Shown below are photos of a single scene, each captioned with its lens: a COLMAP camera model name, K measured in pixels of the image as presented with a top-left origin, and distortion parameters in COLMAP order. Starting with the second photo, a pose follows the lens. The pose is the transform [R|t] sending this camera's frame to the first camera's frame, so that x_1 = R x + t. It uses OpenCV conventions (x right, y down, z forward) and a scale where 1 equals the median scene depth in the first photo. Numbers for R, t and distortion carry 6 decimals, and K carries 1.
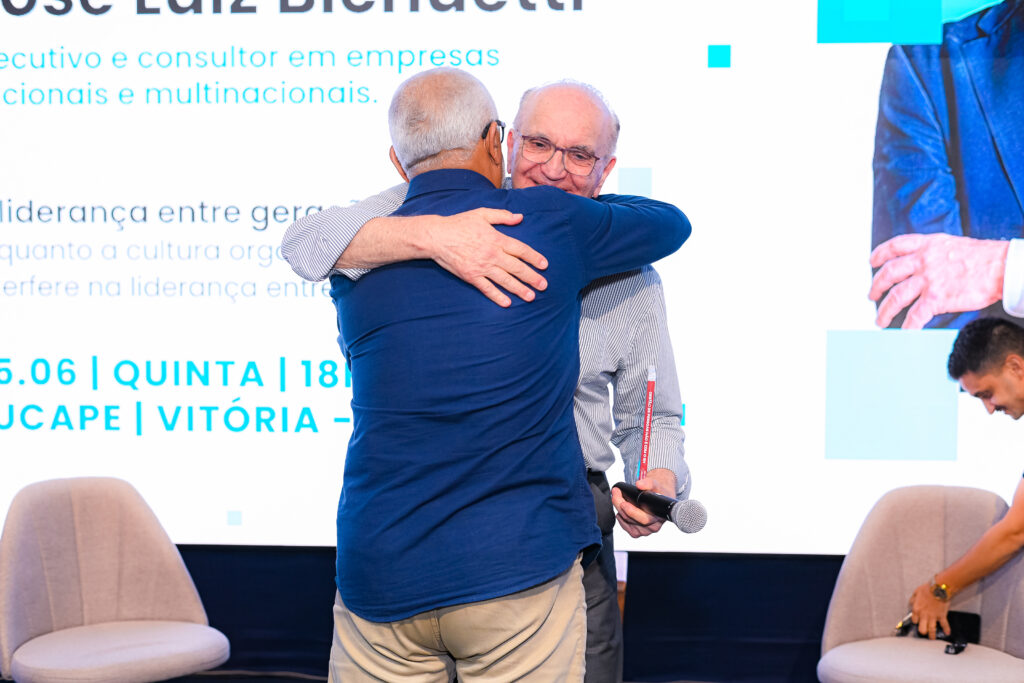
lens RADIAL K [[1487.4, 0, 506.0], [0, 1487.4, 351.0], [0, 0, 1]] dist [0.001303, 0.000000]
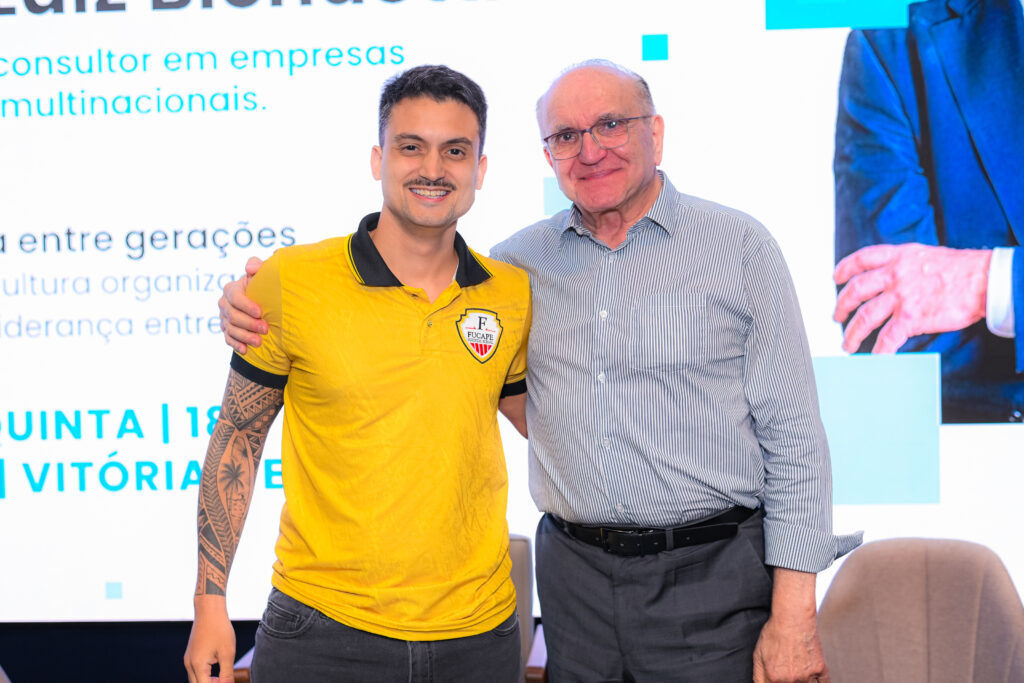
lens RADIAL K [[1487.4, 0, 508.7], [0, 1487.4, 357.0], [0, 0, 1]] dist [0.001303, 0.000000]
pose [[0.999617, -0.024743, 0.012407, 0.041153], [0.024997, 0.999473, -0.020701, -0.000250], [-0.011888, 0.021003, 0.999709, 0.127641]]
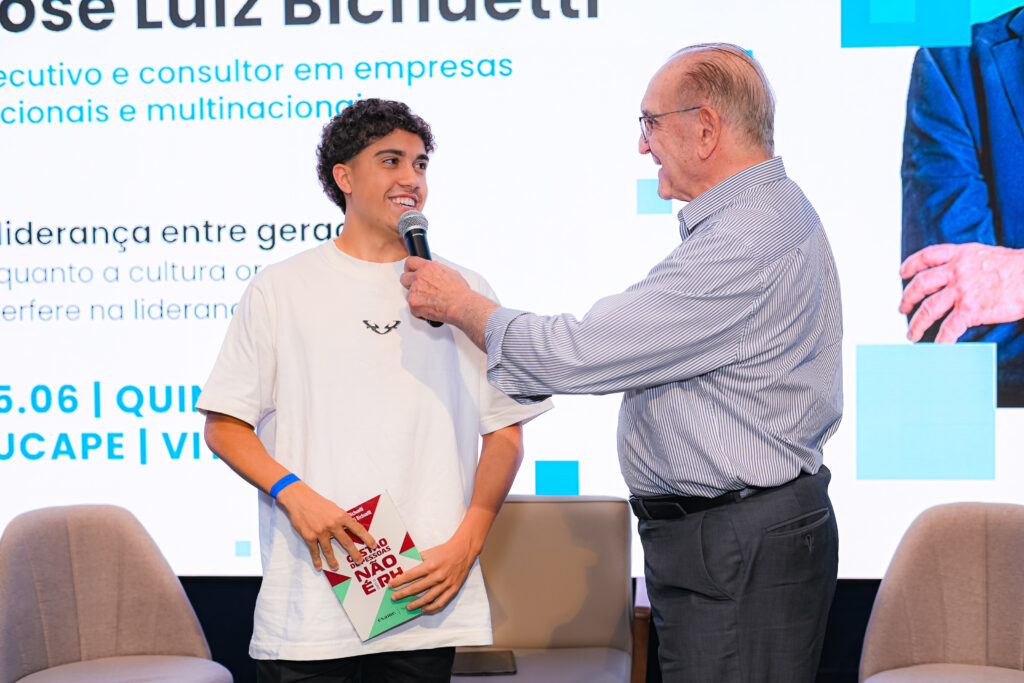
lens RADIAL K [[1487.4, 0, 518.7], [0, 1487.4, 355.6], [0, 0, 1]] dist [0.001303, 0.000000]
pose [[0.999890, -0.012686, -0.007703, 0.004778], [0.012516, 0.999687, -0.021668, 0.010692], [0.007975, 0.021569, 0.999736, 0.037635]]
